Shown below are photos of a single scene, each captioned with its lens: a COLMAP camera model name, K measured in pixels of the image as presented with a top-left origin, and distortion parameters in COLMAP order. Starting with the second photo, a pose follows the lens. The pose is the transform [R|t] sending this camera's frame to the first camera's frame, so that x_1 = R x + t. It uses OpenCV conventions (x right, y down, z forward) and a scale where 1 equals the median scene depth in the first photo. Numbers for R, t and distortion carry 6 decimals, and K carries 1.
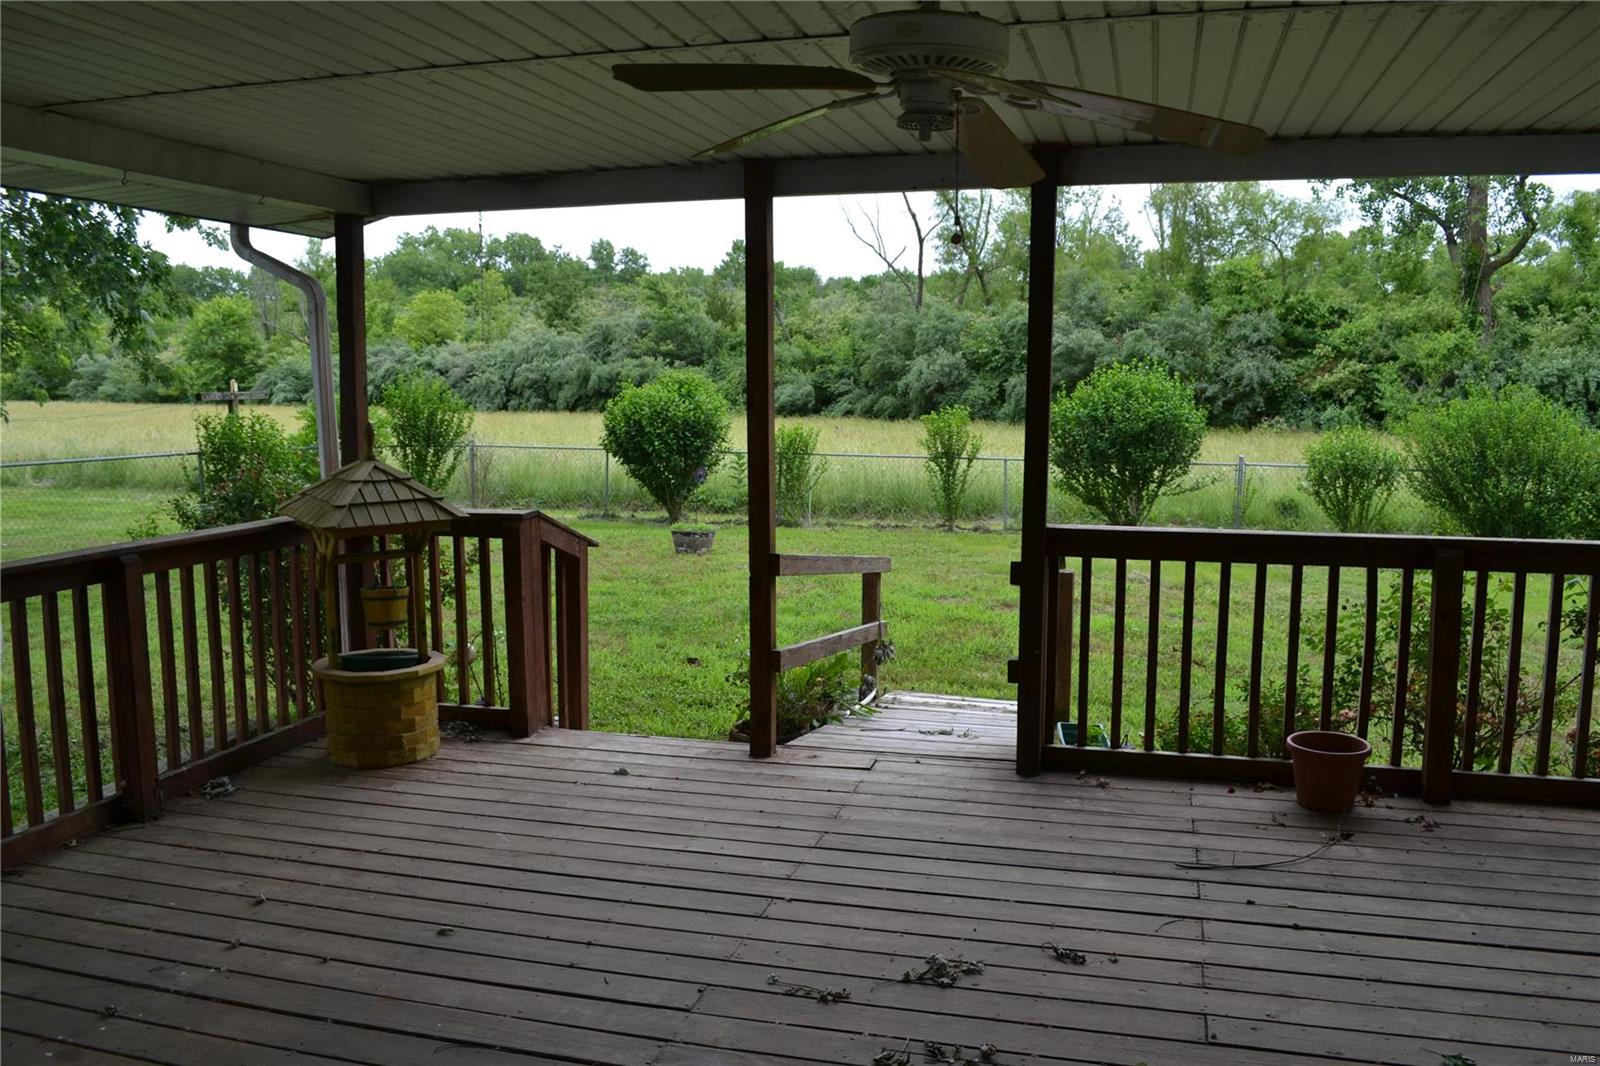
lens RADIAL K [[1278.9, 0, 790.9], [0, 1278.9, 538.8], [0, 0, 1]] dist [-0.085029, 0.003151]
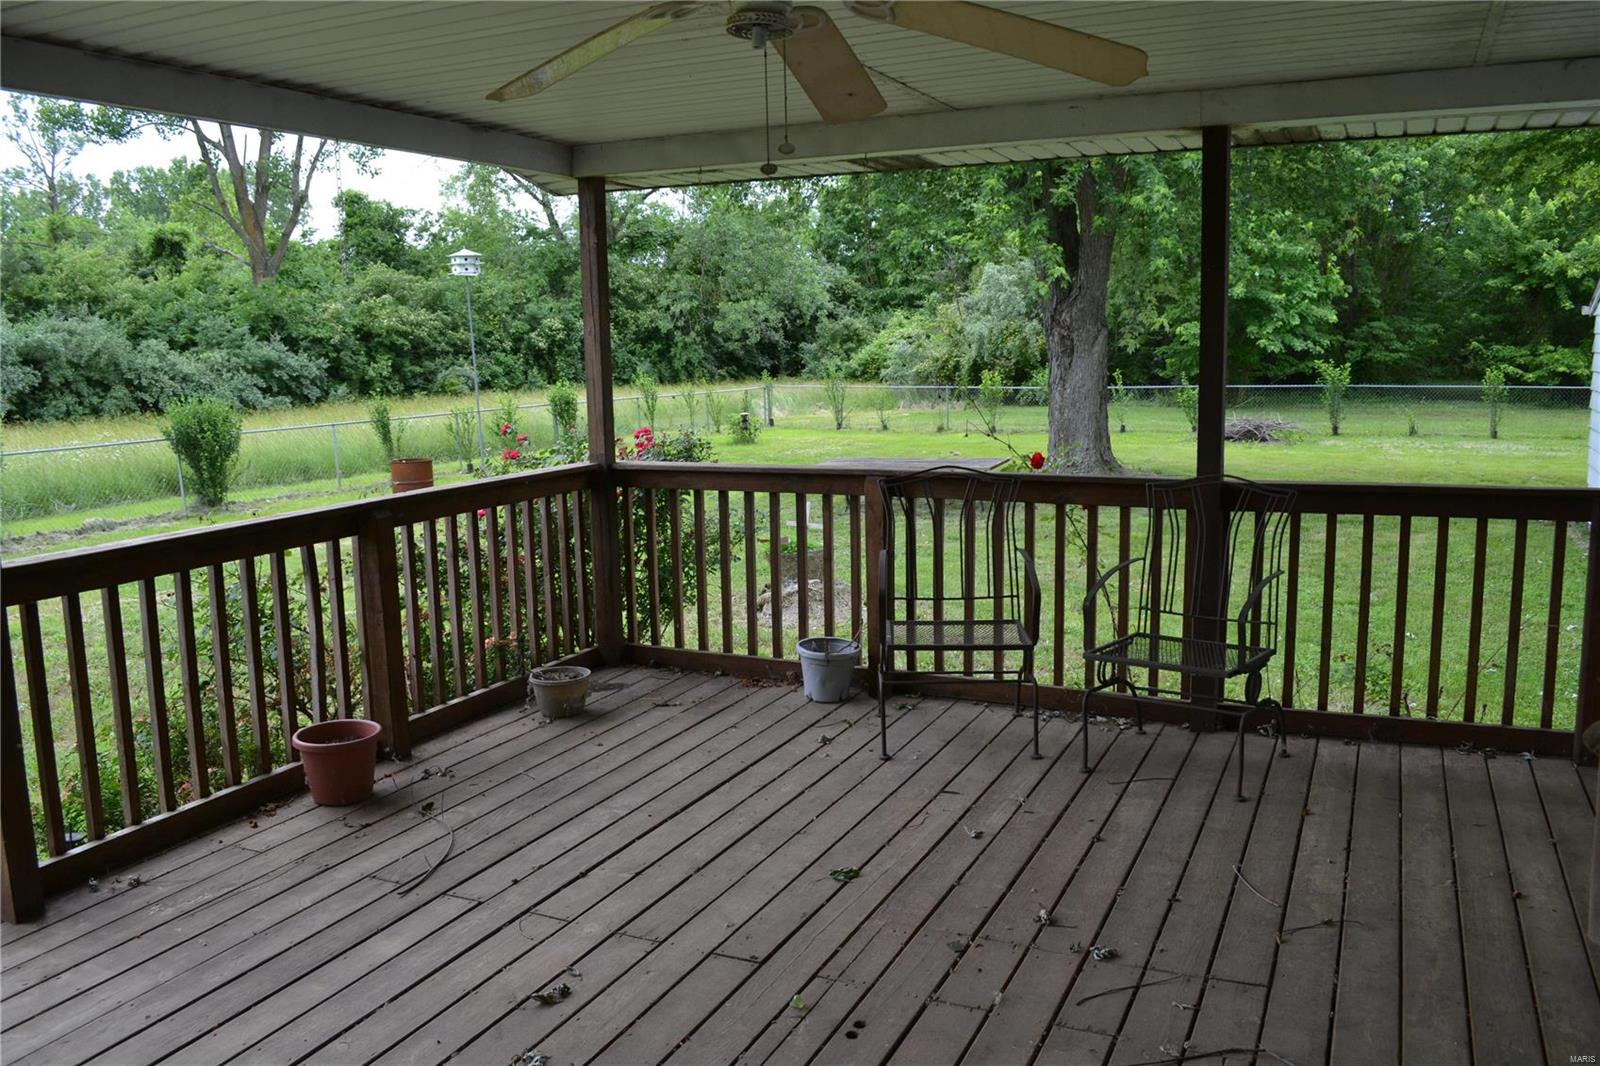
lens RADIAL K [[1278.9, 0, 792.8], [0, 1278.9, 524.8], [0, 0, 1]] dist [-0.085029, 0.003151]
pose [[0.157438, -0.153362, 0.975548, -0.483869], [0.138756, 0.981503, 0.131905, -0.083616], [-0.977732, 0.114596, 0.175806, 0.508310]]
